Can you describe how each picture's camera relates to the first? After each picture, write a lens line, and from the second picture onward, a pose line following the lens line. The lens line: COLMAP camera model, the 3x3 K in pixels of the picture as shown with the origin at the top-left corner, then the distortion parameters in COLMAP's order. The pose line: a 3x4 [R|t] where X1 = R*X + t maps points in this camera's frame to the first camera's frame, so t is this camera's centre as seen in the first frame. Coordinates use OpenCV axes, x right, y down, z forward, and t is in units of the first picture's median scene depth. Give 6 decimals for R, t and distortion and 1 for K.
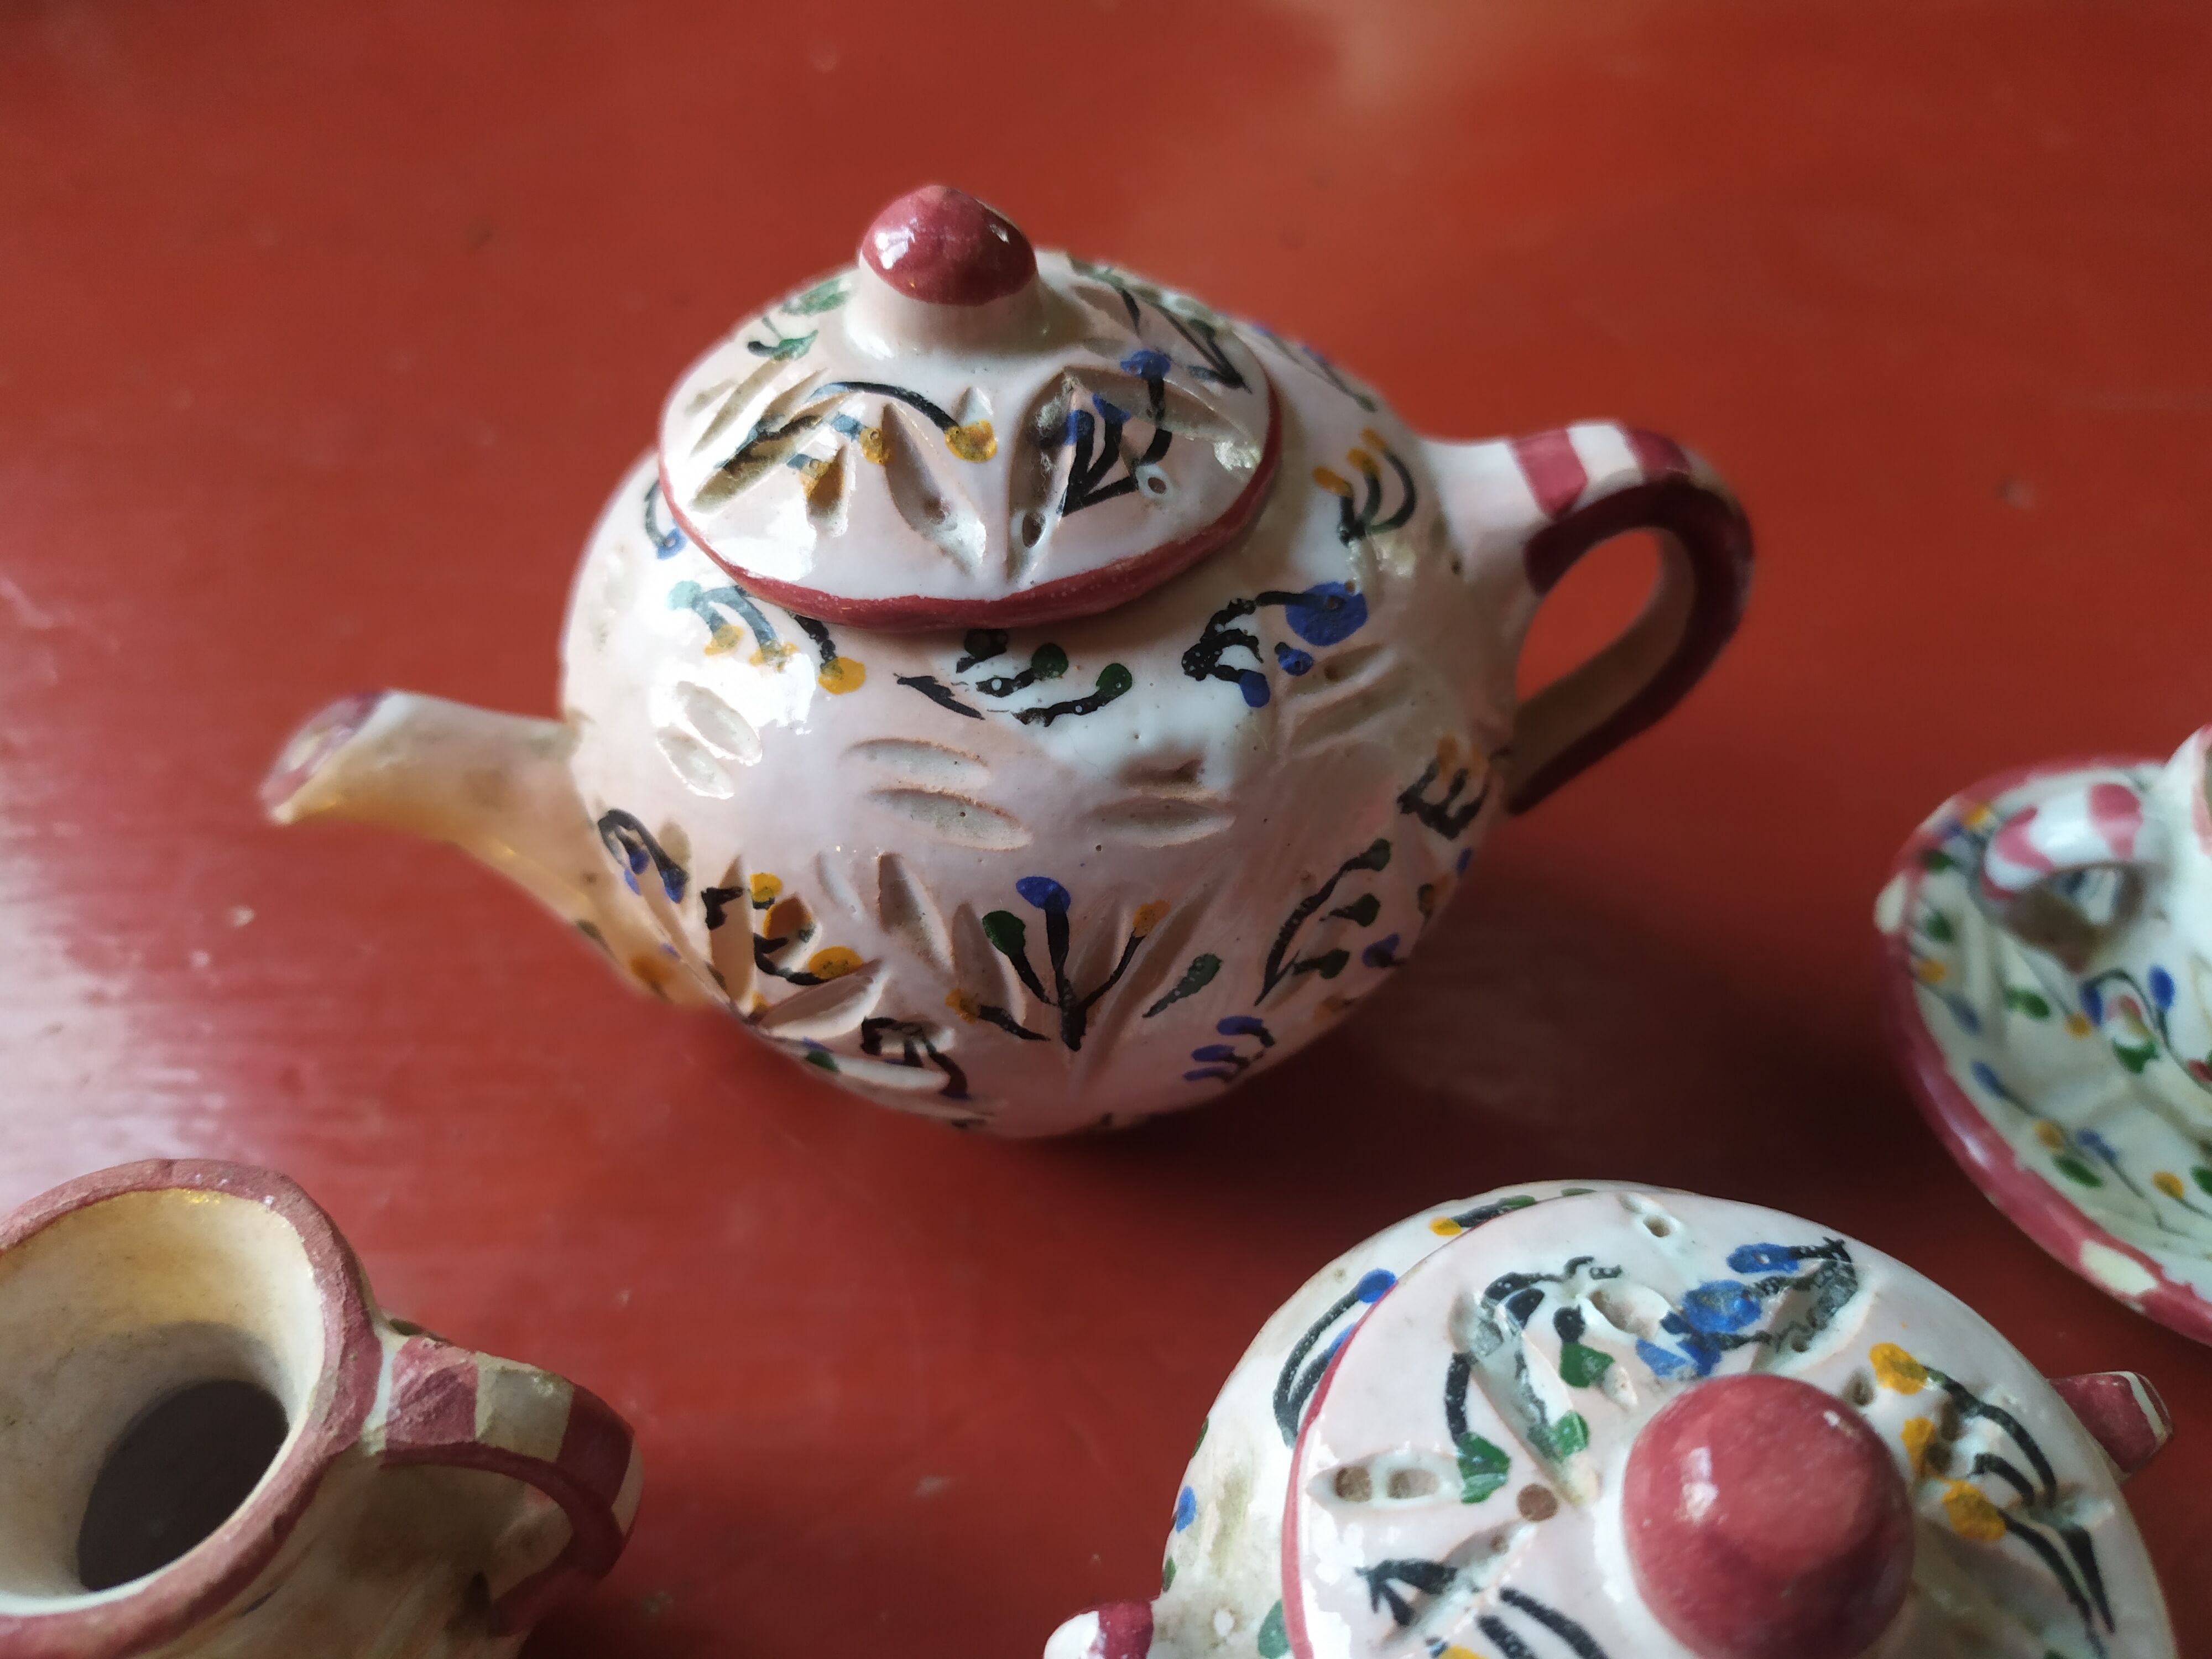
lens RADIAL K [[1715.9, 0, 1110.9], [0, 1715.9, 820.4], [0, 0, 1]] dist [-0.002872, -0.076462]
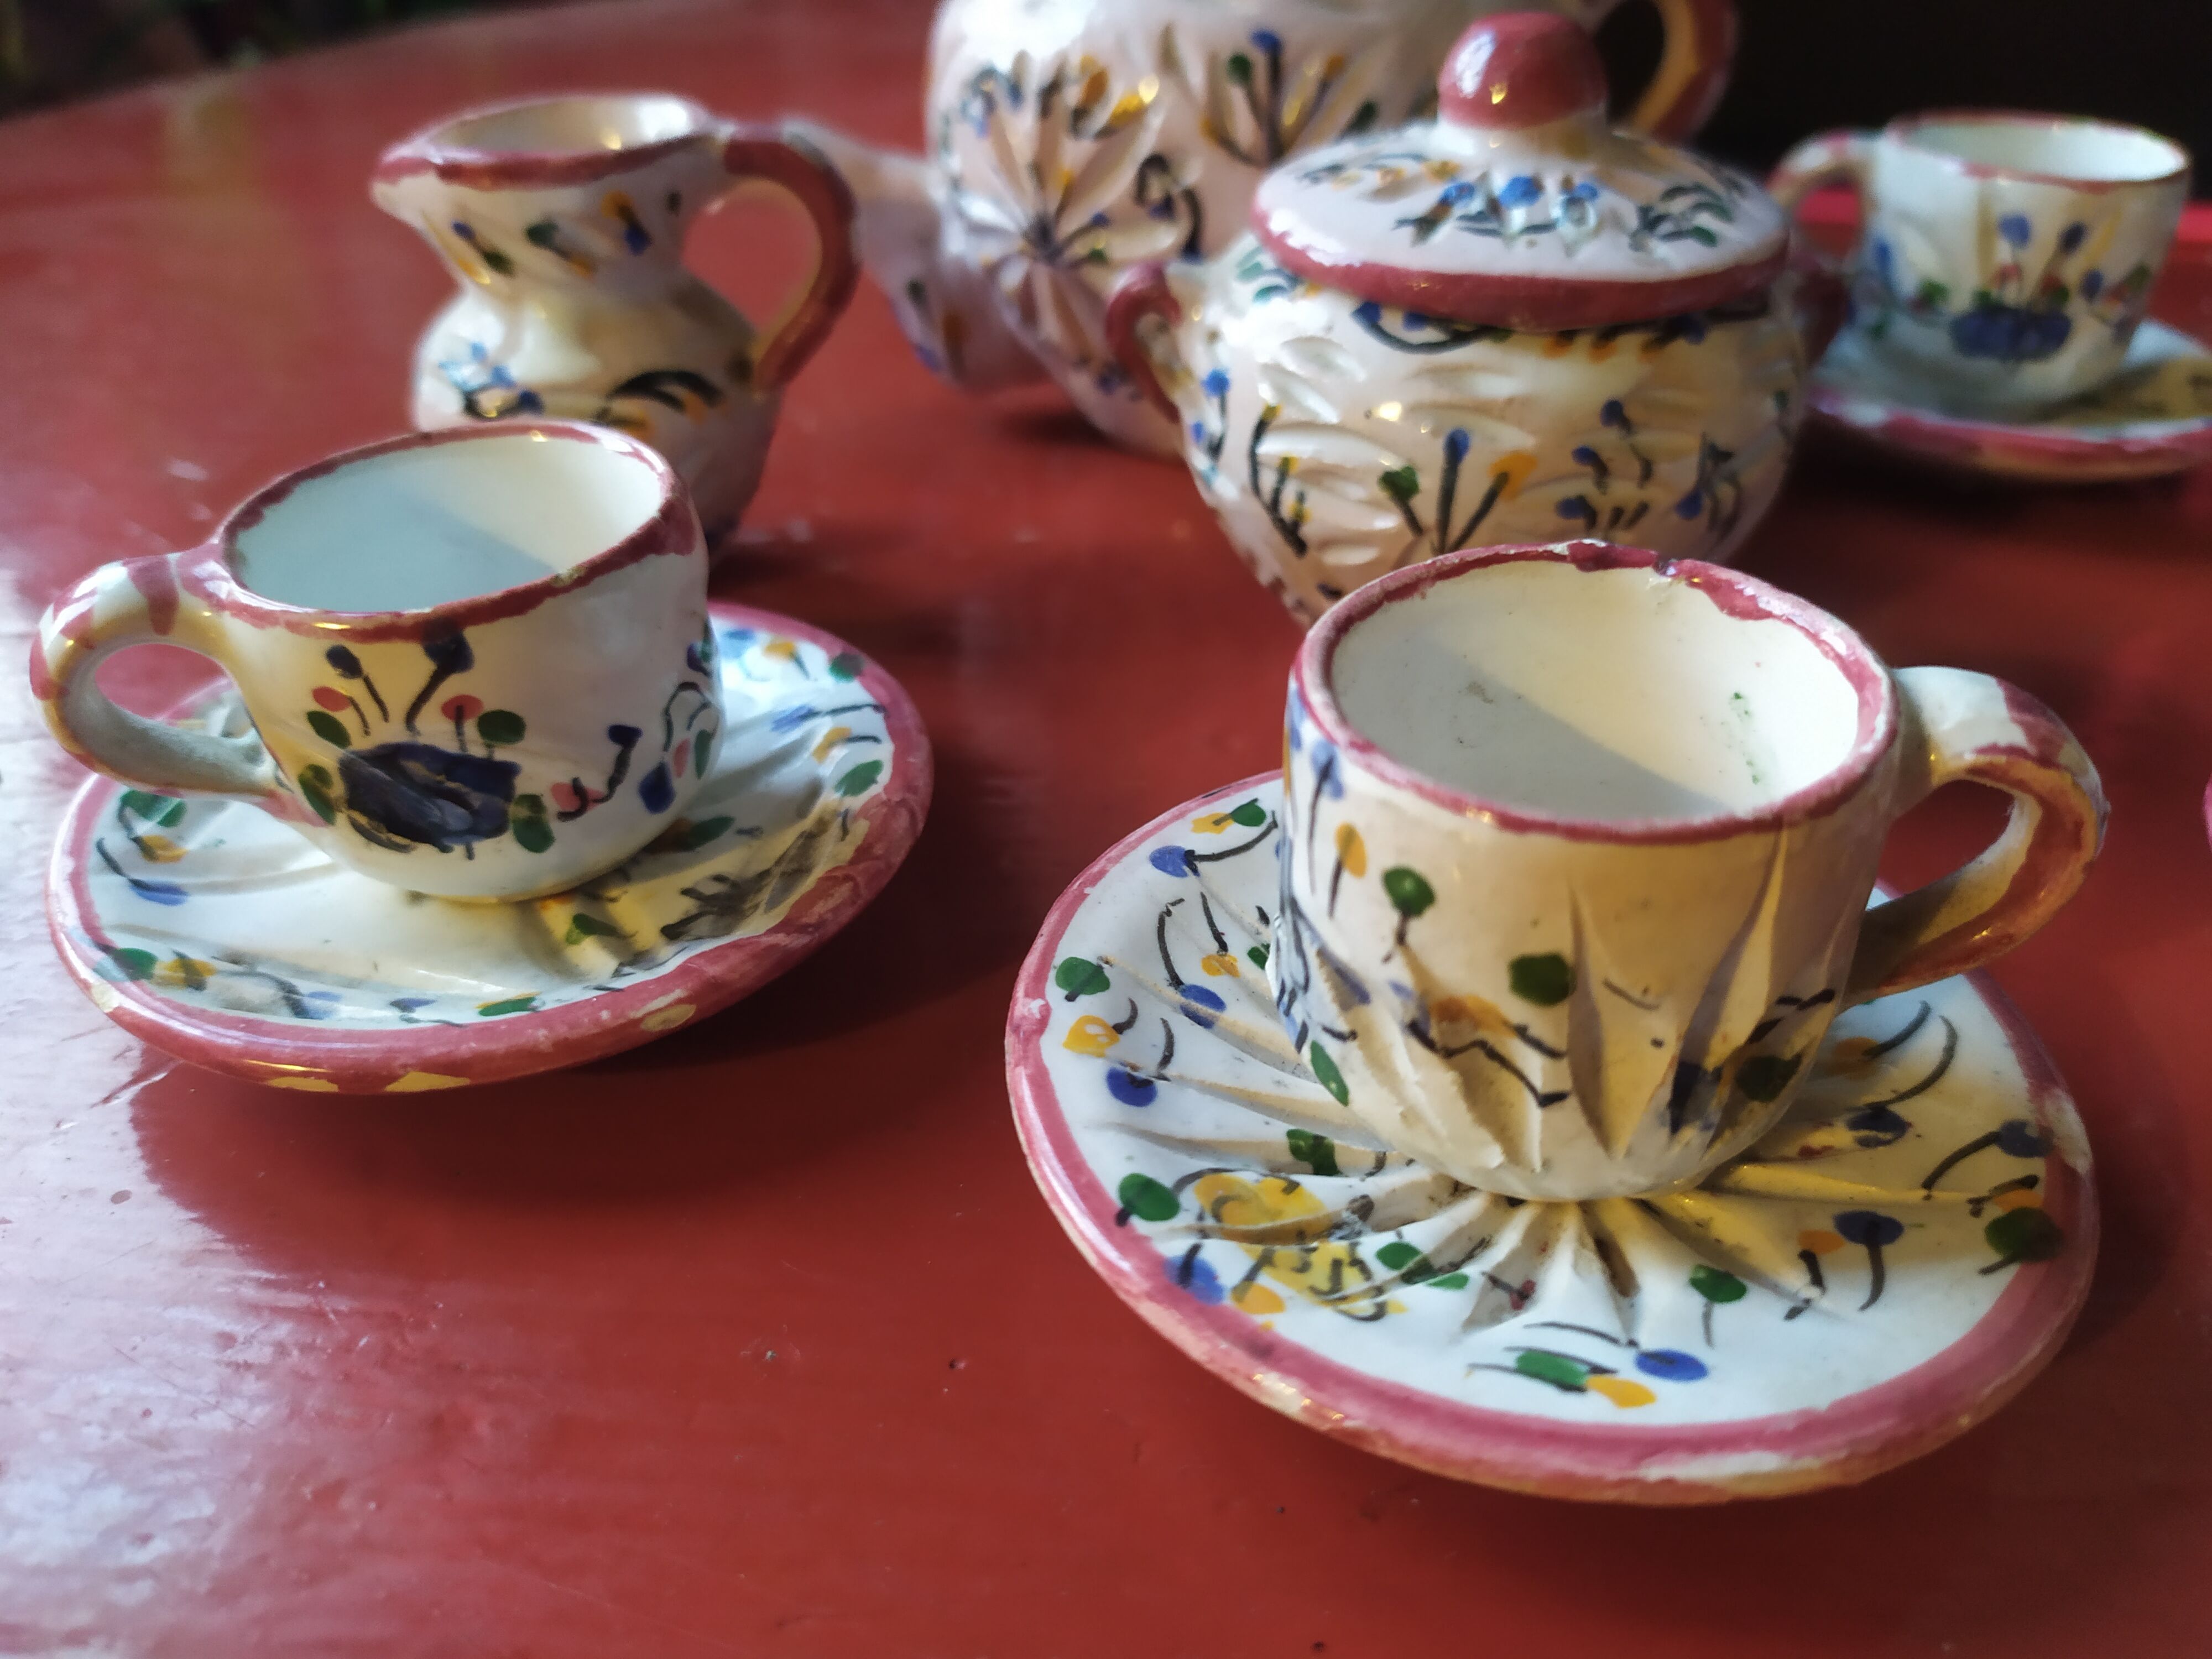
lens RADIAL K [[1715.9, 0, 1110.9], [0, 1715.9, 820.4], [0, 0, 1]] dist [-0.002872, -0.076462]
pose [[0.997745, 0.037184, -0.055871, -0.064319], [-0.049196, 0.971473, -0.231990, 1.051858], [0.045651, 0.234215, 0.971112, -0.337131]]
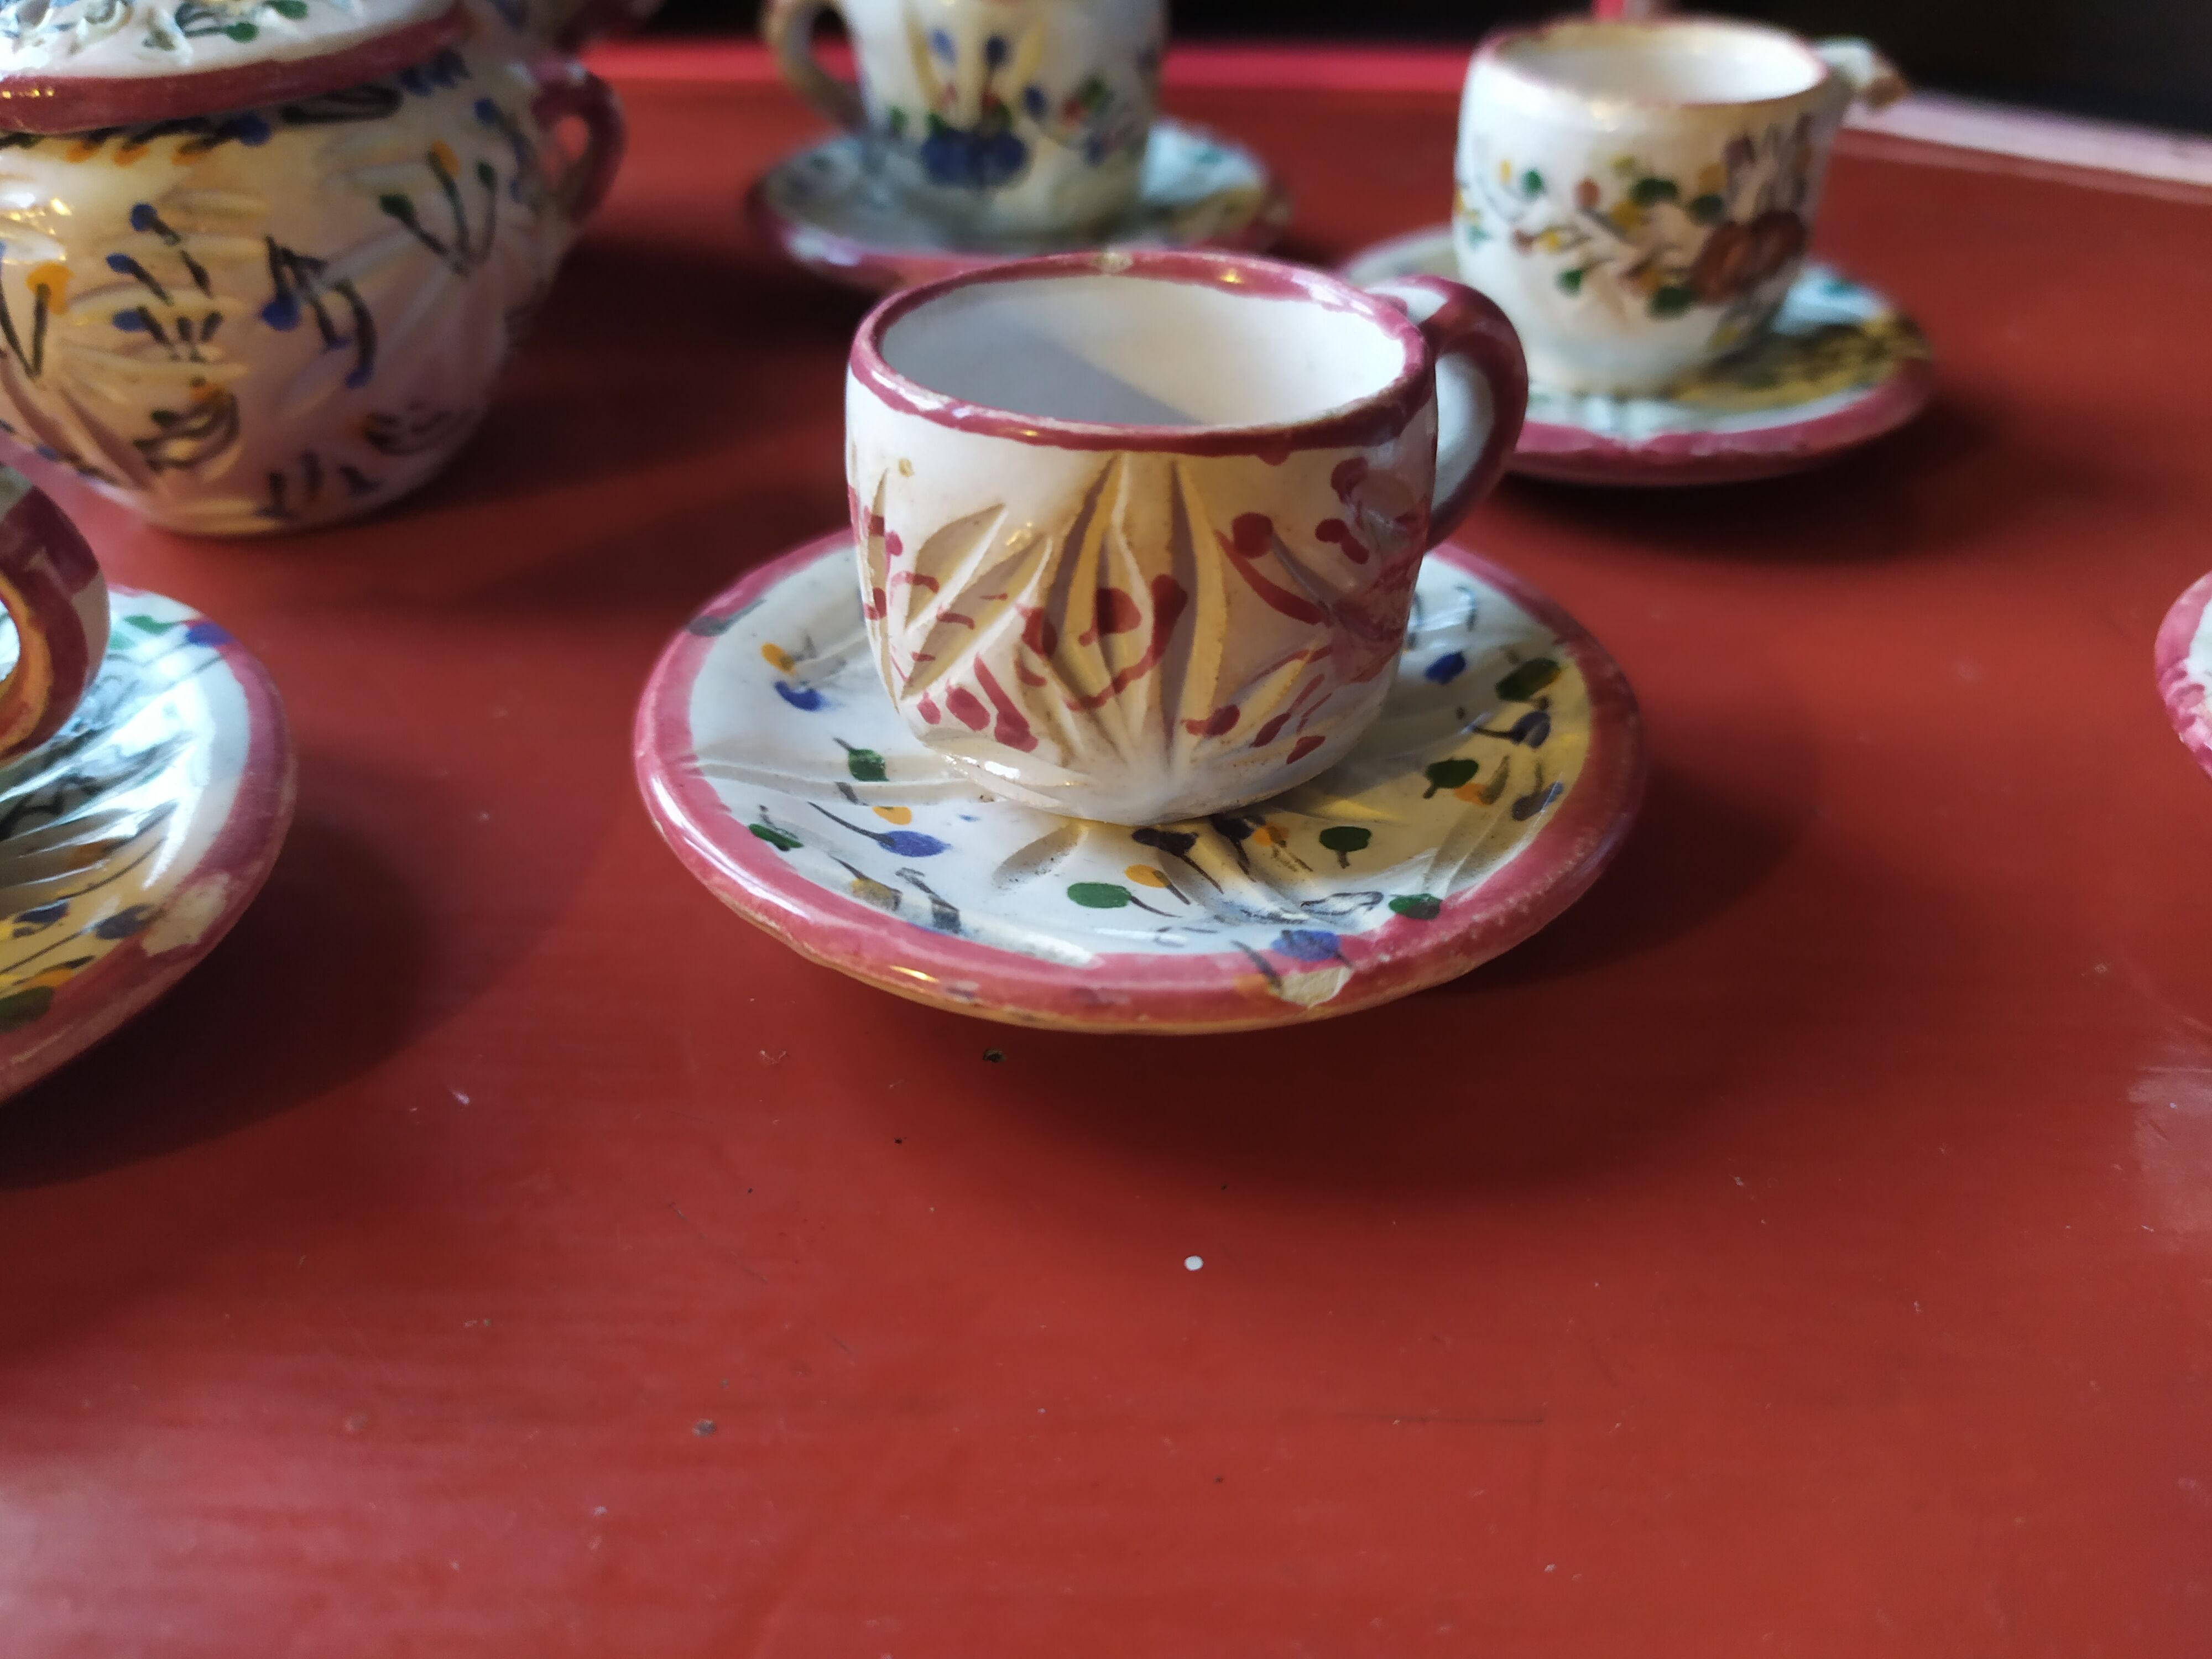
lens RADIAL K [[1715.9, 0, 1110.9], [0, 1715.9, 820.4], [0, 0, 1]] dist [-0.002872, -0.076462]
pose [[0.999953, 0.004222, 0.008773, 0.839021], [-0.002405, 0.980284, -0.197579, 1.100083], [-0.009434, 0.197549, 0.980248, -0.266142]]
